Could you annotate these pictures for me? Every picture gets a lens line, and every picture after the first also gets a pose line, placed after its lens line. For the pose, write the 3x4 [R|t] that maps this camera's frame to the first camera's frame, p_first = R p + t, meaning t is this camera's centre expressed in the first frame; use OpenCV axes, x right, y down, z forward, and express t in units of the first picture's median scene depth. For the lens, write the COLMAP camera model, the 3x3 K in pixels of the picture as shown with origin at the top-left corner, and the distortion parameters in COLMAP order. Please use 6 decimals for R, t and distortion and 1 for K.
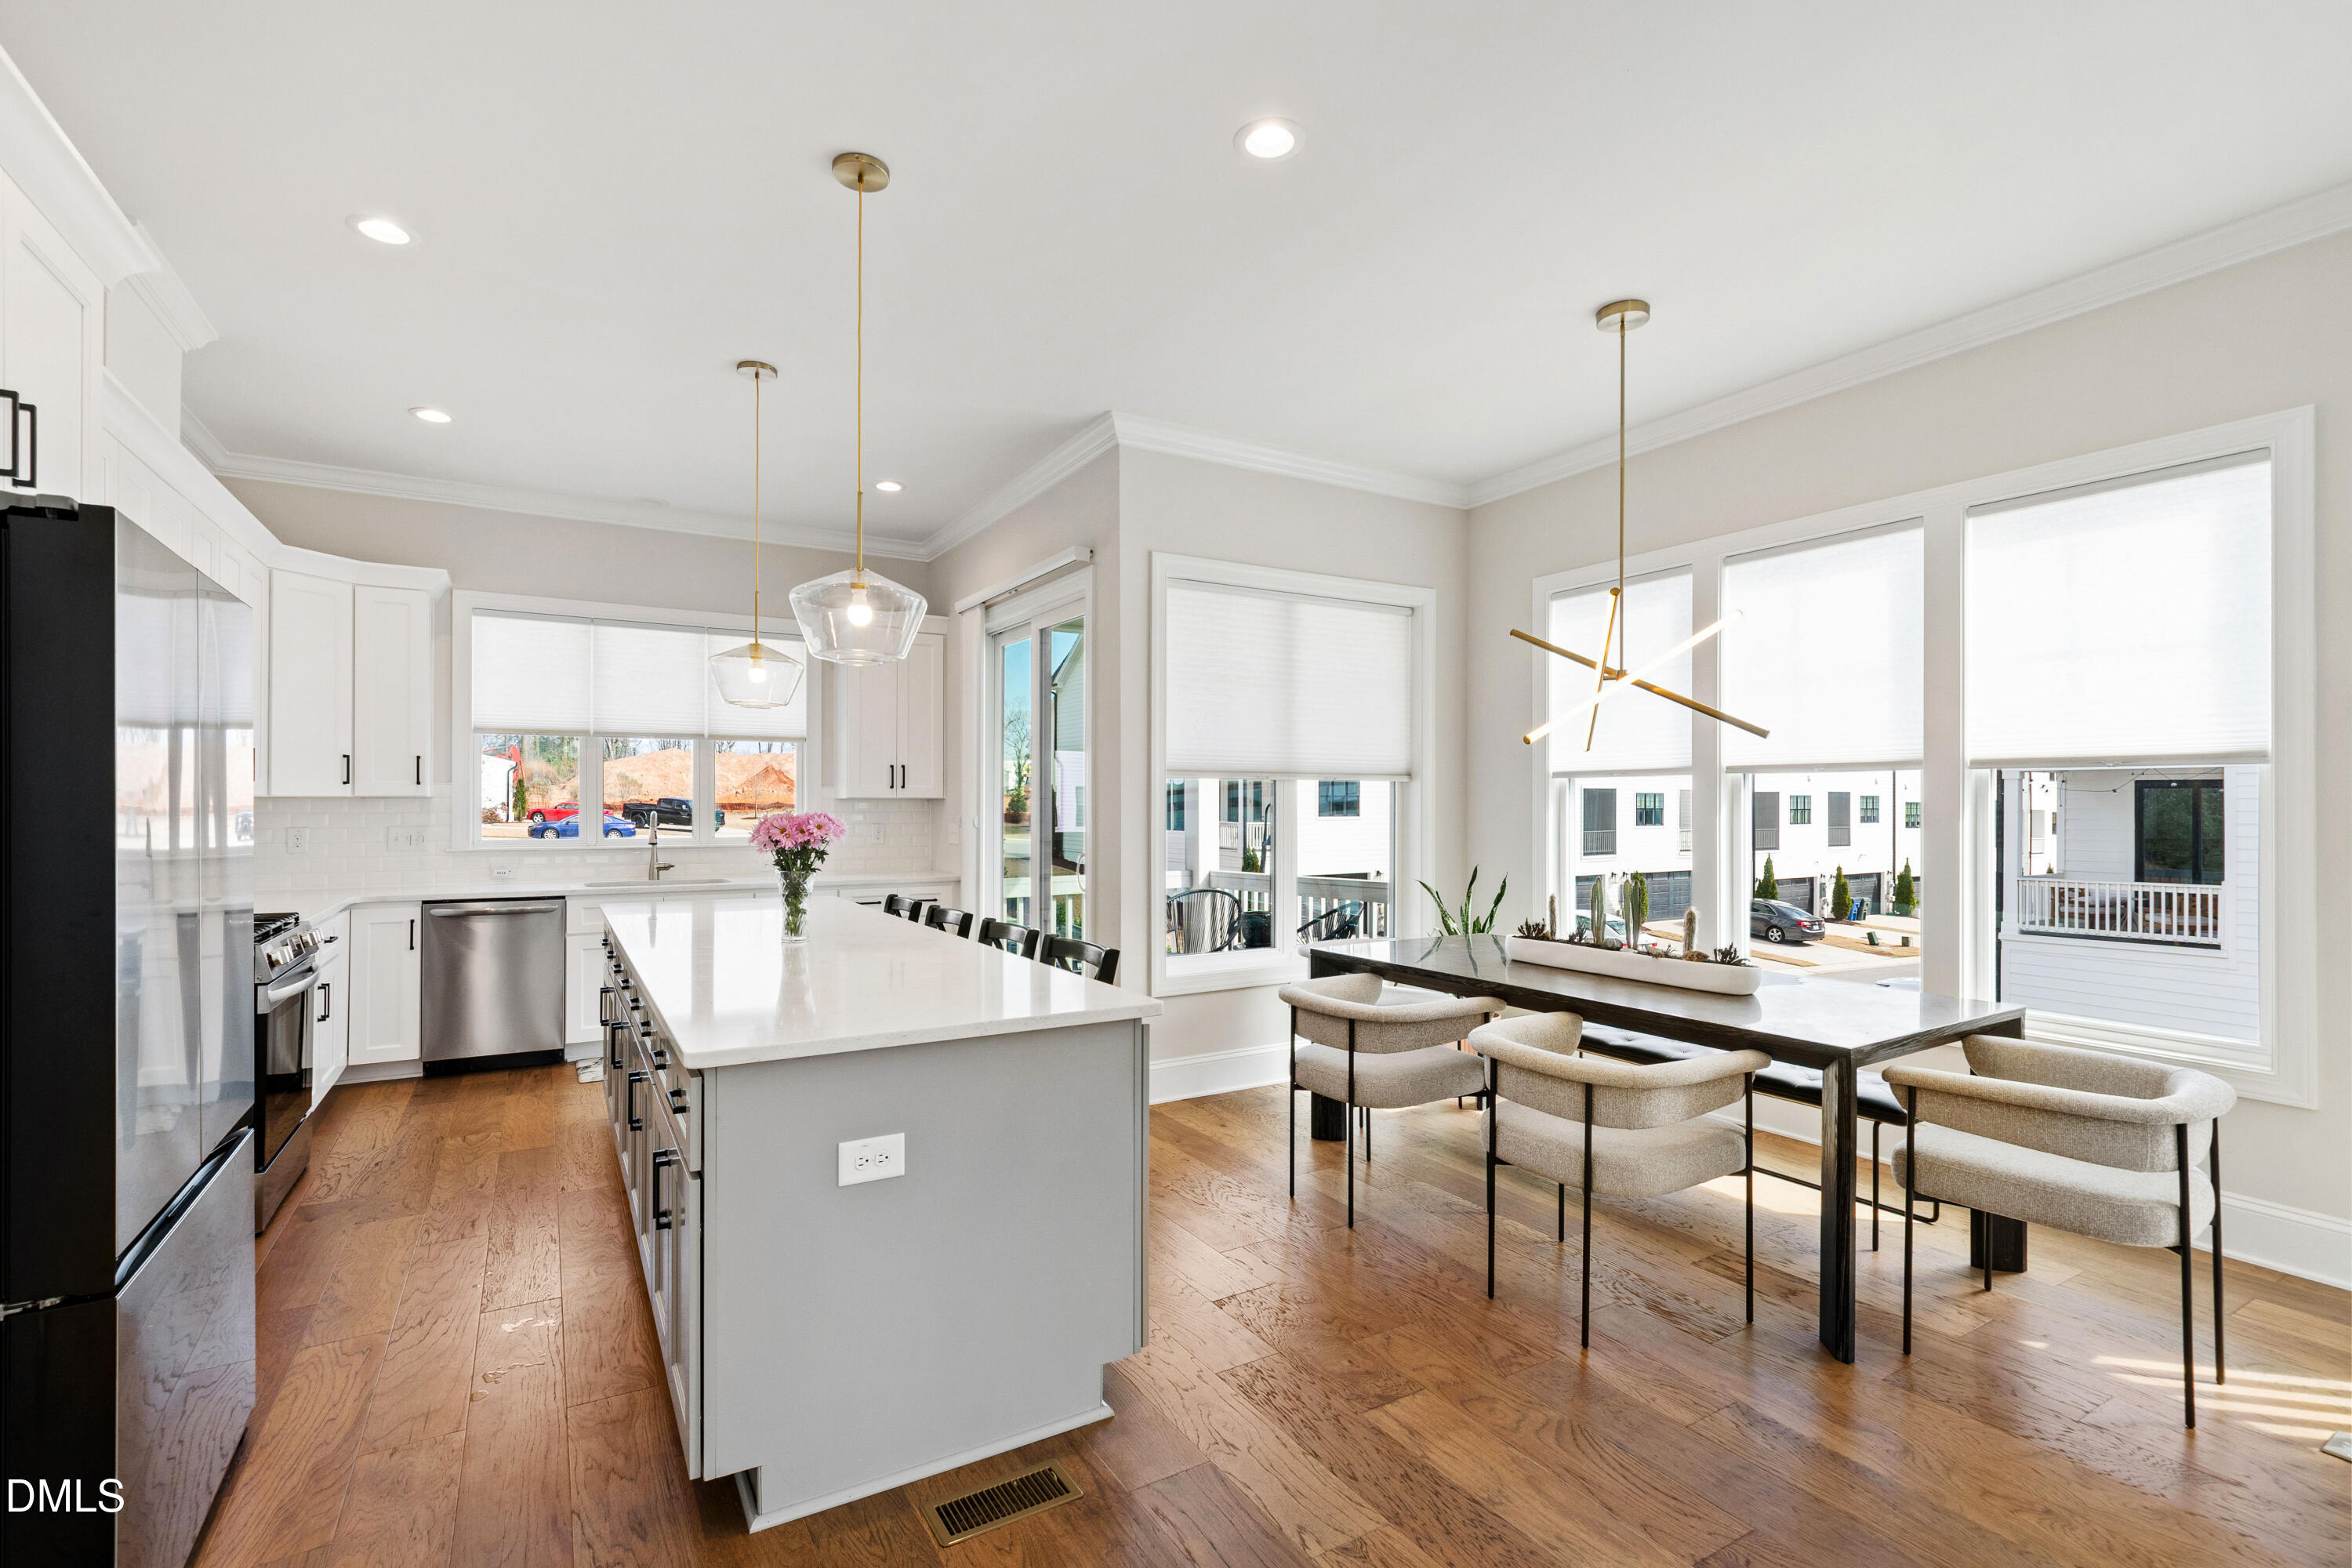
lens RADIAL K [[1052.5, 0, 1162.7], [0, 1052.5, 793.5], [0, 0, 1]] dist [0.003153, -0.000196]
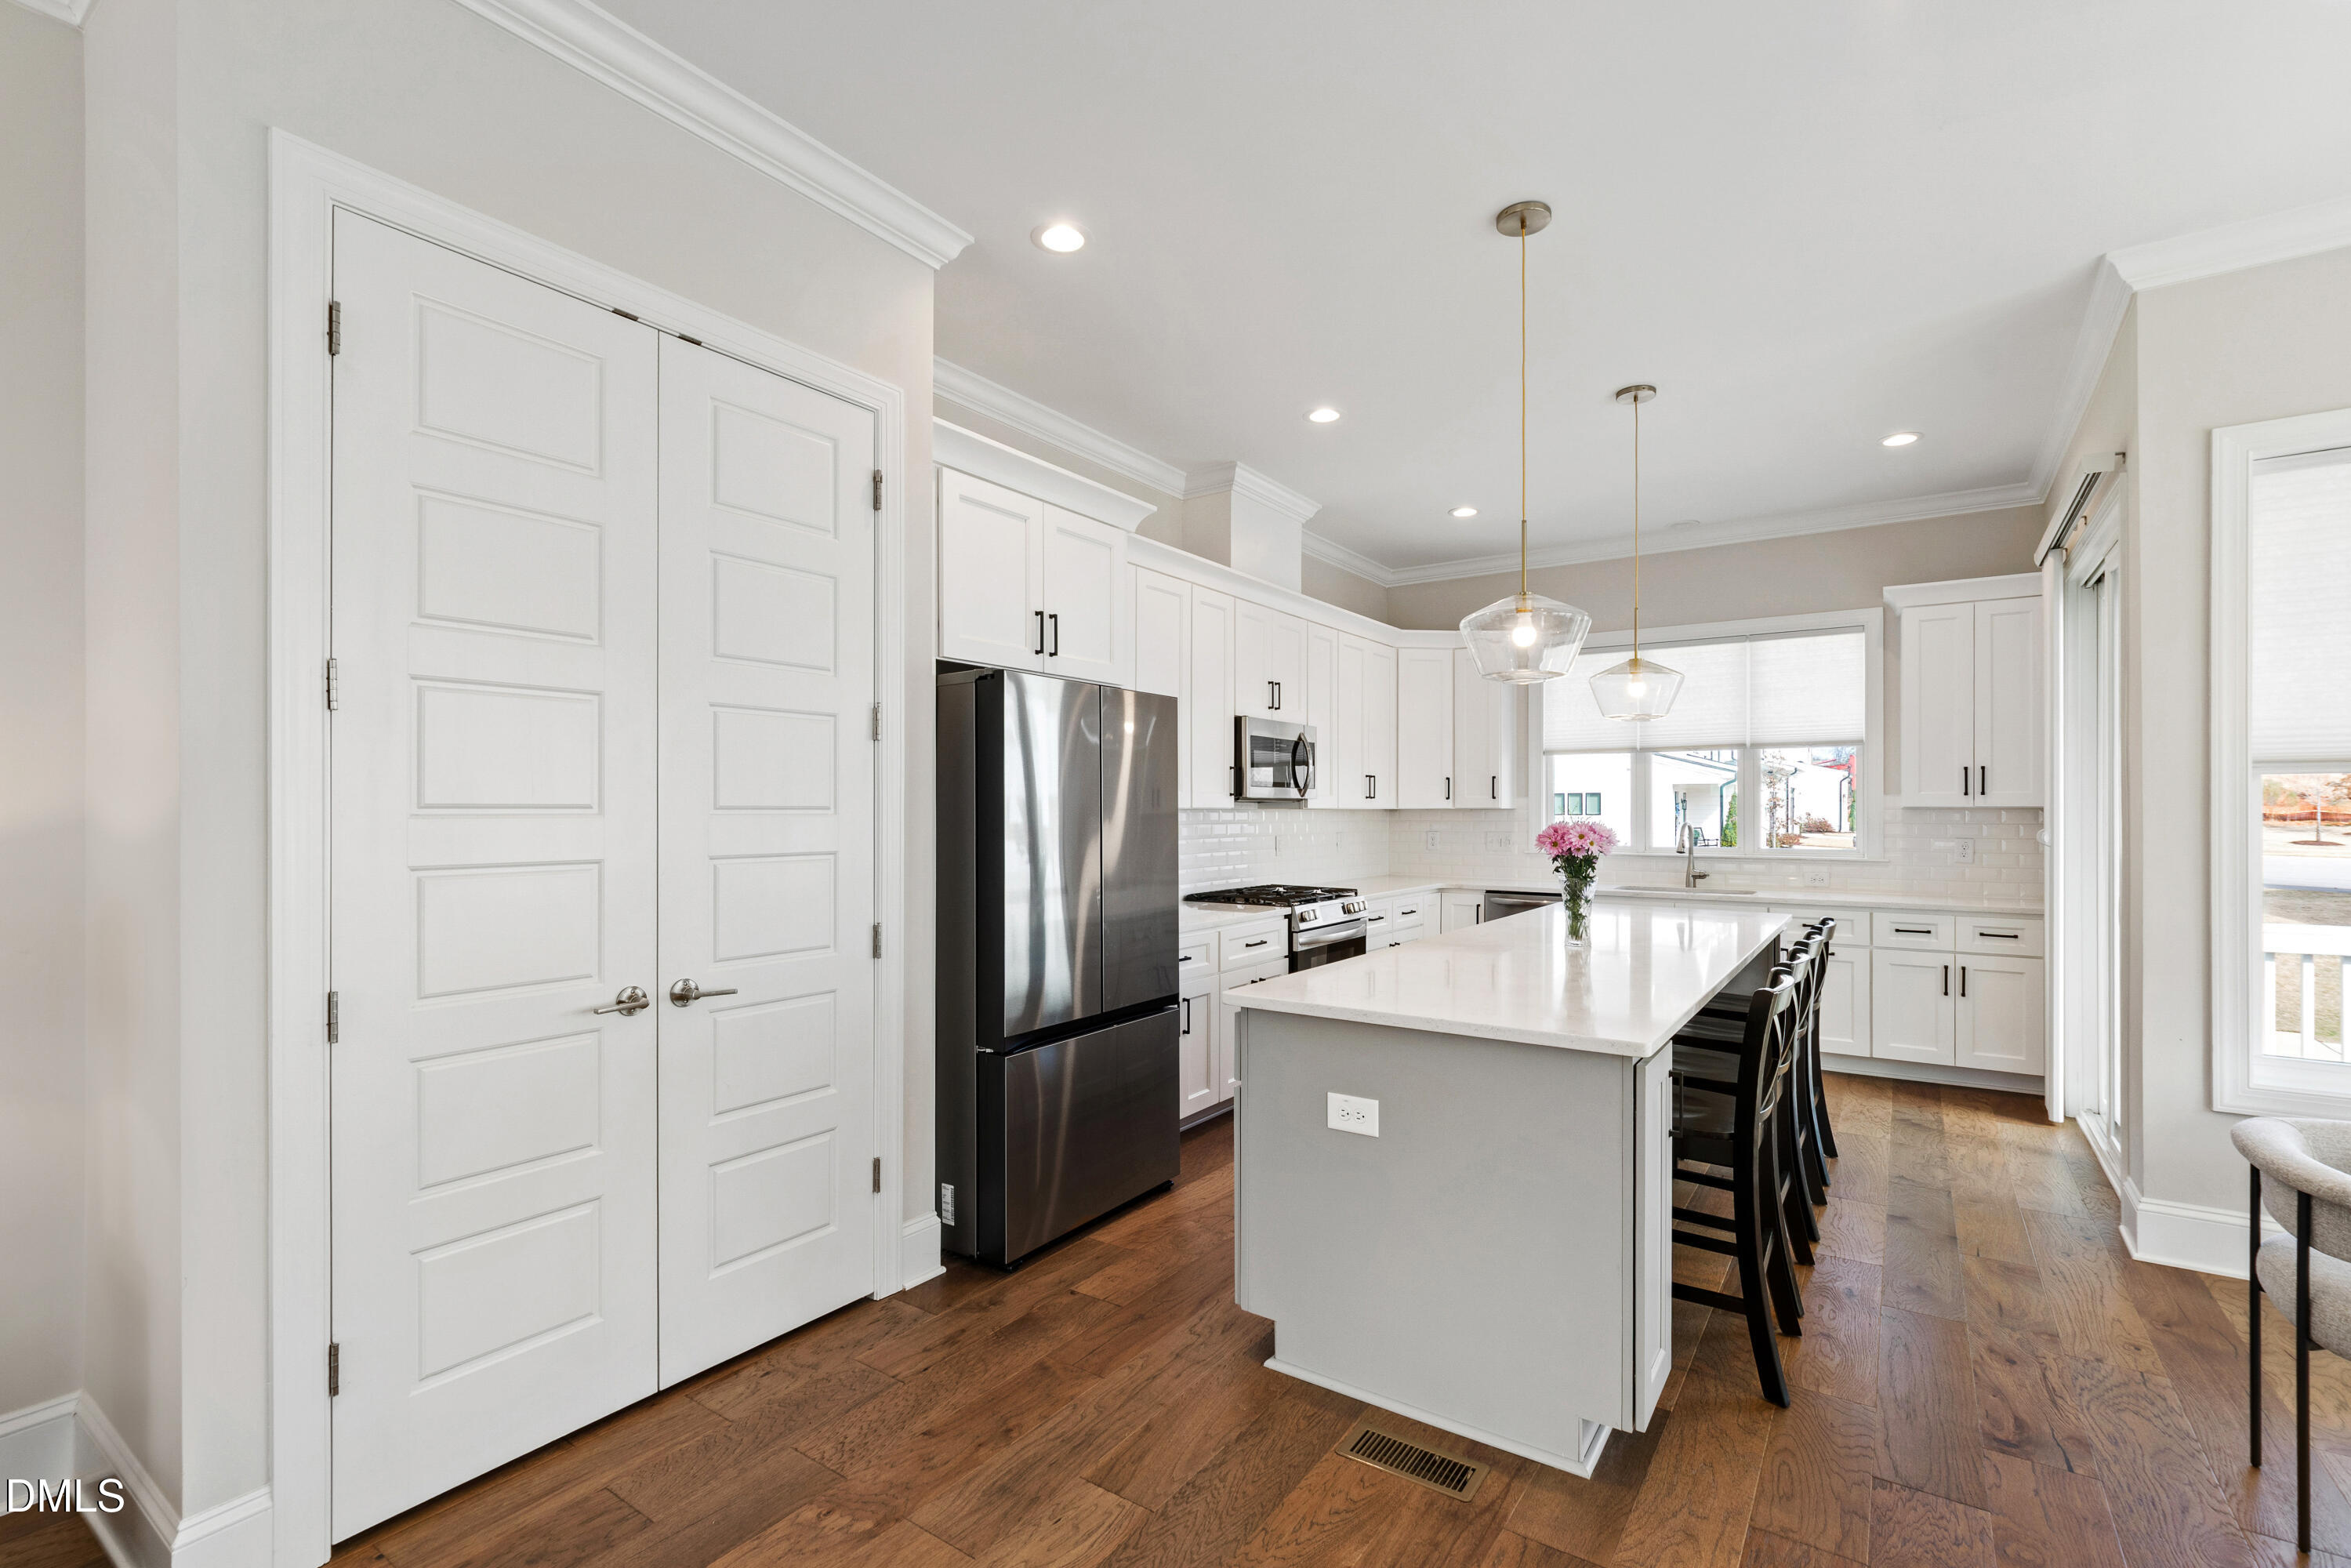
lens RADIAL K [[1052.1, 0, 1193.1], [0, 1052.1, 804.0], [0, 0, 1]] dist [0.003153, -0.000196]
pose [[0.429190, -0.007803, -0.903181, 0.318402], [0.007792, 0.999957, -0.004937, 0.001405], [0.903181, -0.004919, 0.429232, 0.147622]]
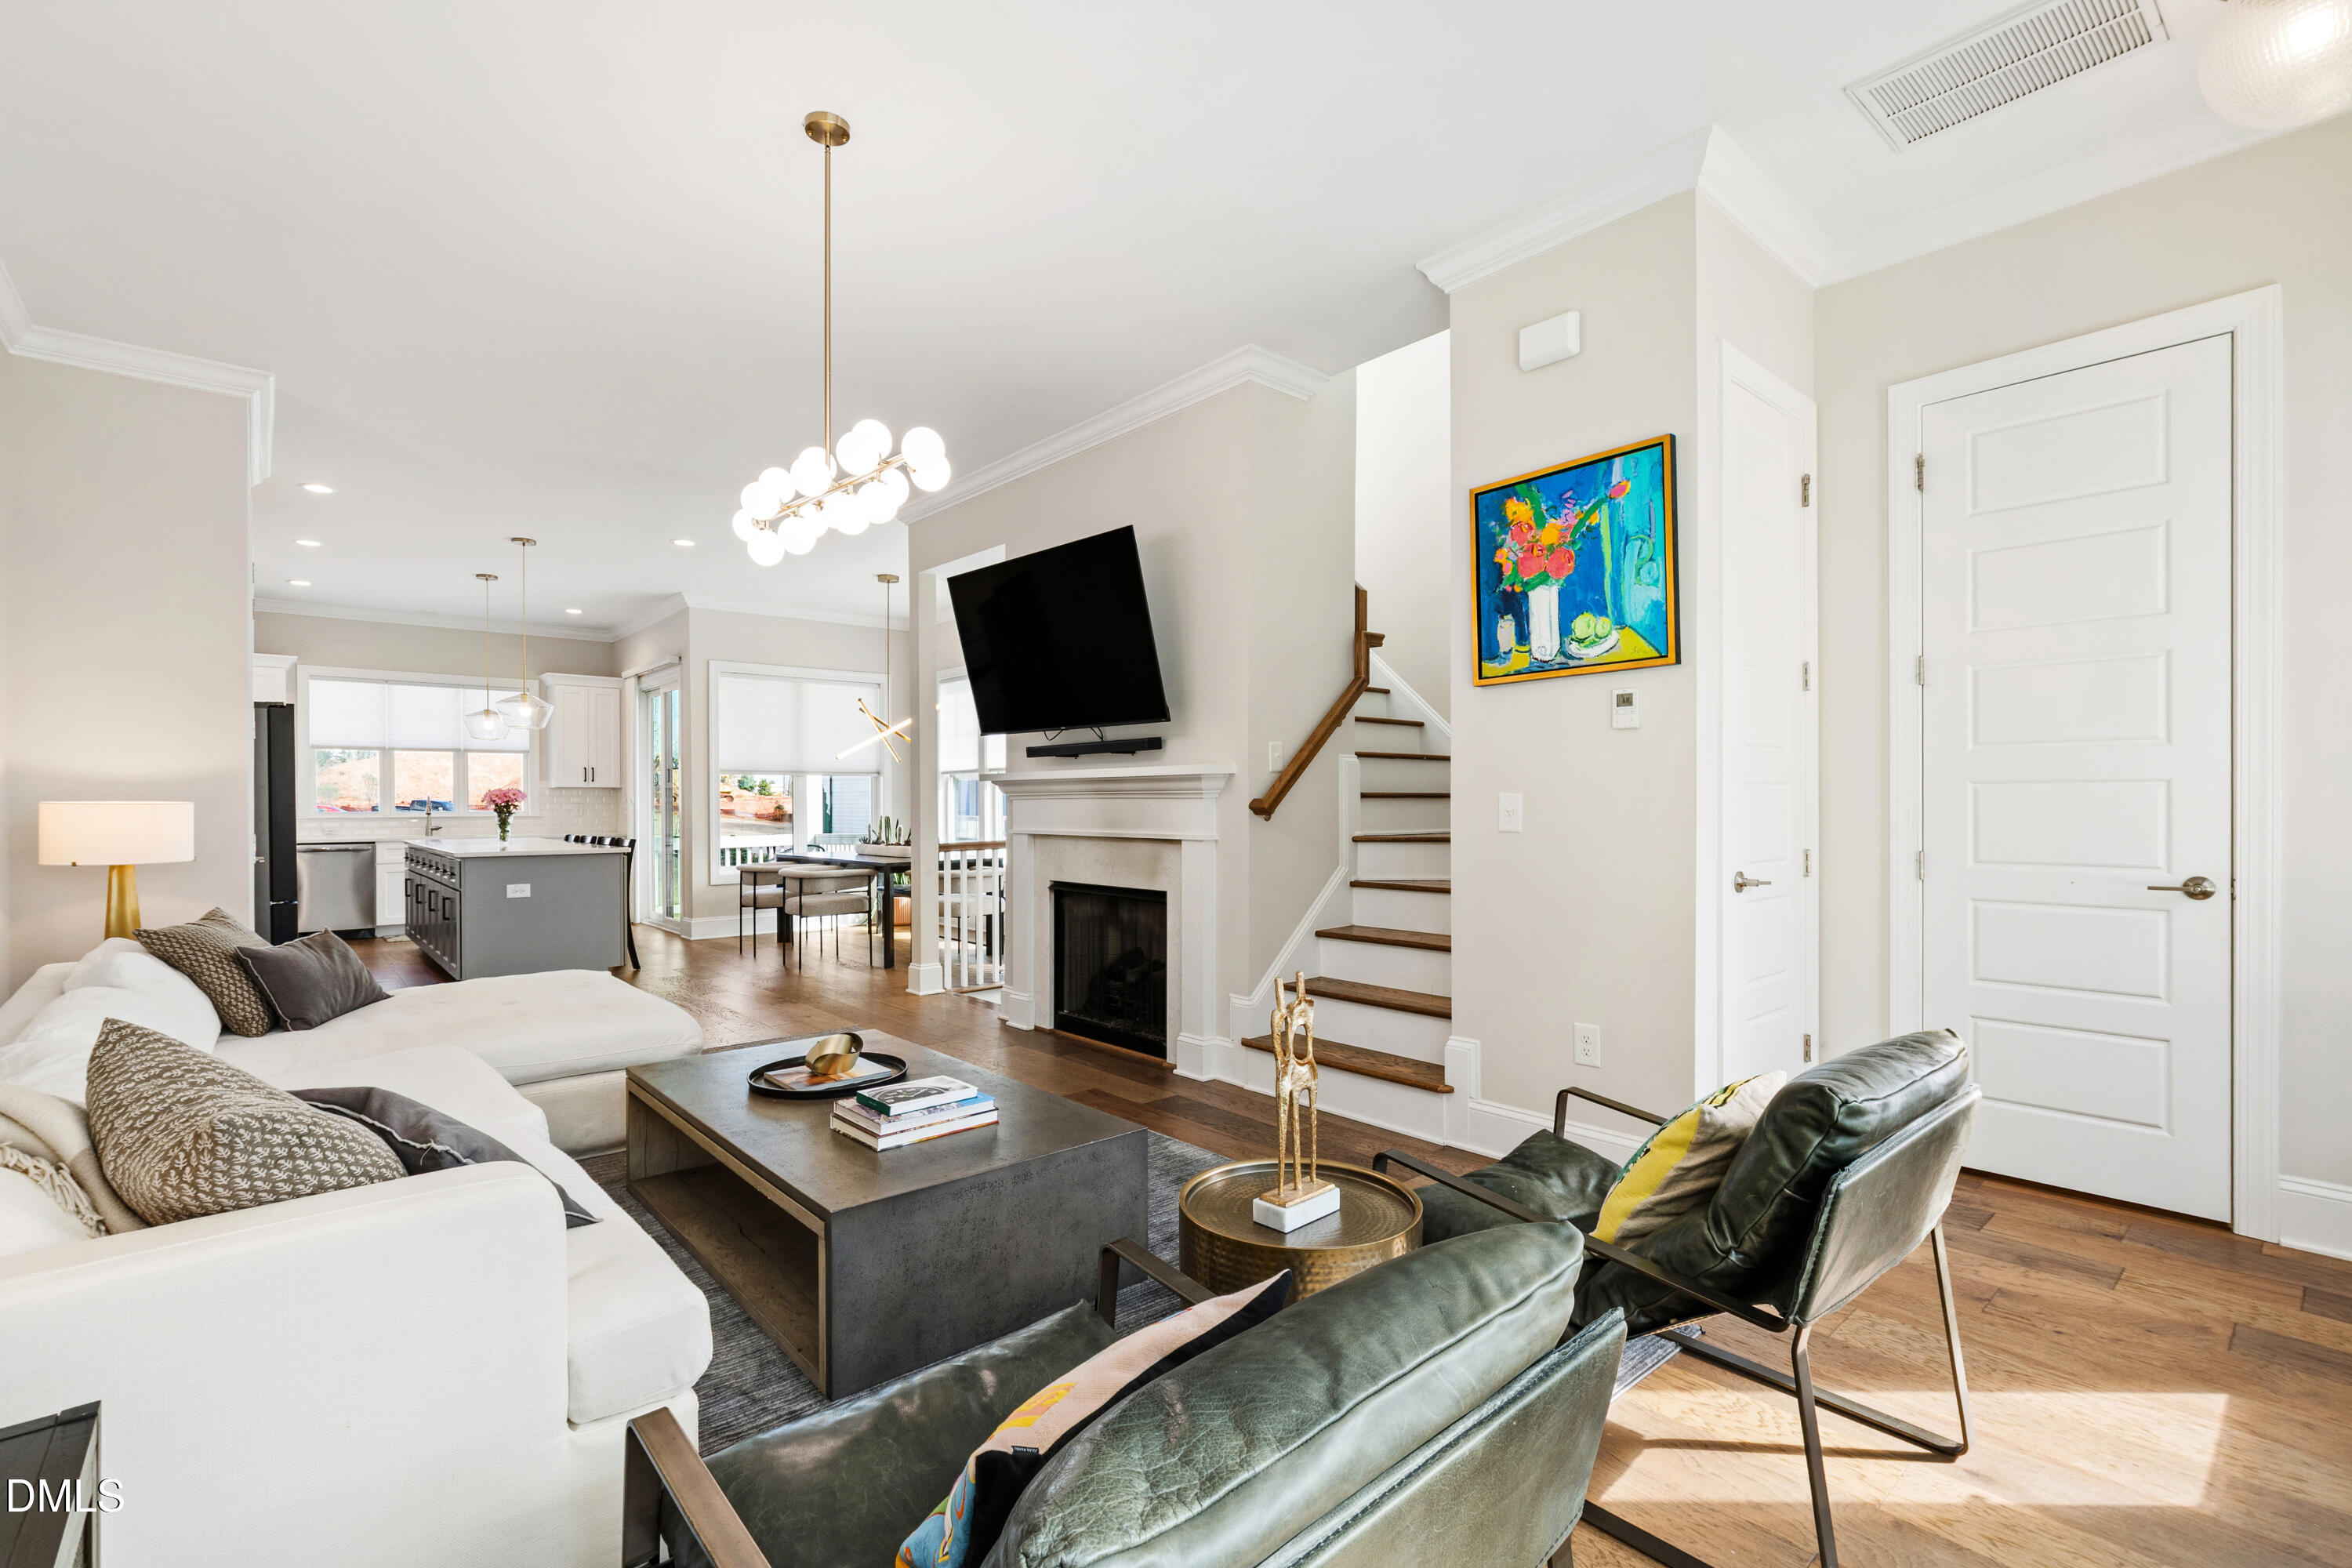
lens RADIAL K [[1052.5, 0, 1169.9], [0, 1052.5, 793.8], [0, 0, 1]] dist [0.003153, -0.000196]
pose [[0.984167, -0.007325, 0.177094, 0.497322], [0.007126, 0.999973, 0.001759, 0.026158], [-0.177102, -0.000469, 0.984192, -1.122530]]
